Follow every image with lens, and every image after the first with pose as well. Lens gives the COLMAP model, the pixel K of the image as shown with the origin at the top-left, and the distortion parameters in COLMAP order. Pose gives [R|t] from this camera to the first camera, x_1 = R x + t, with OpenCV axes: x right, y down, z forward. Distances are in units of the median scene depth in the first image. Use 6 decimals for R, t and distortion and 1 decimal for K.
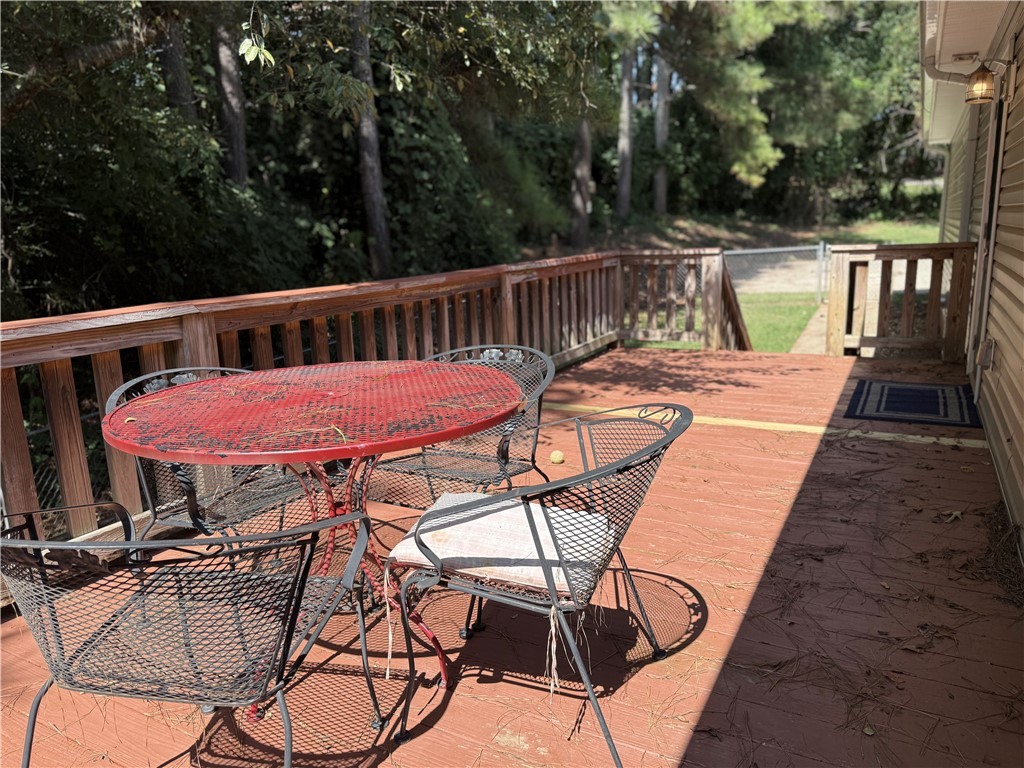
lens RADIAL K [[723.0, 0, 508.8], [0, 723.0, 382.9], [0, 0, 1]] dist [0.048154, -0.026674]
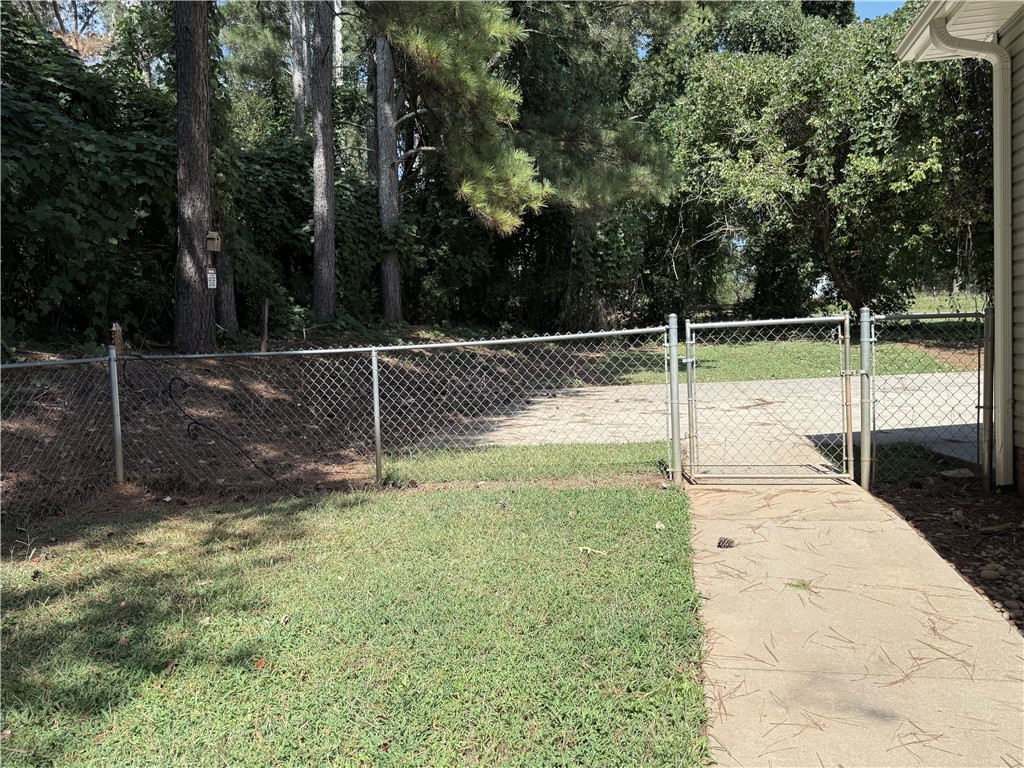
lens RADIAL K [[723.0, 0, 508.8], [0, 723.0, 382.9], [0, 0, 1]] dist [0.048154, -0.026674]
pose [[0.959777, 0.010432, 0.280571, 0.202444], [0.041816, 0.982853, -0.179589, -0.079691], [-0.277633, 0.184098, 0.942883, 0.553801]]
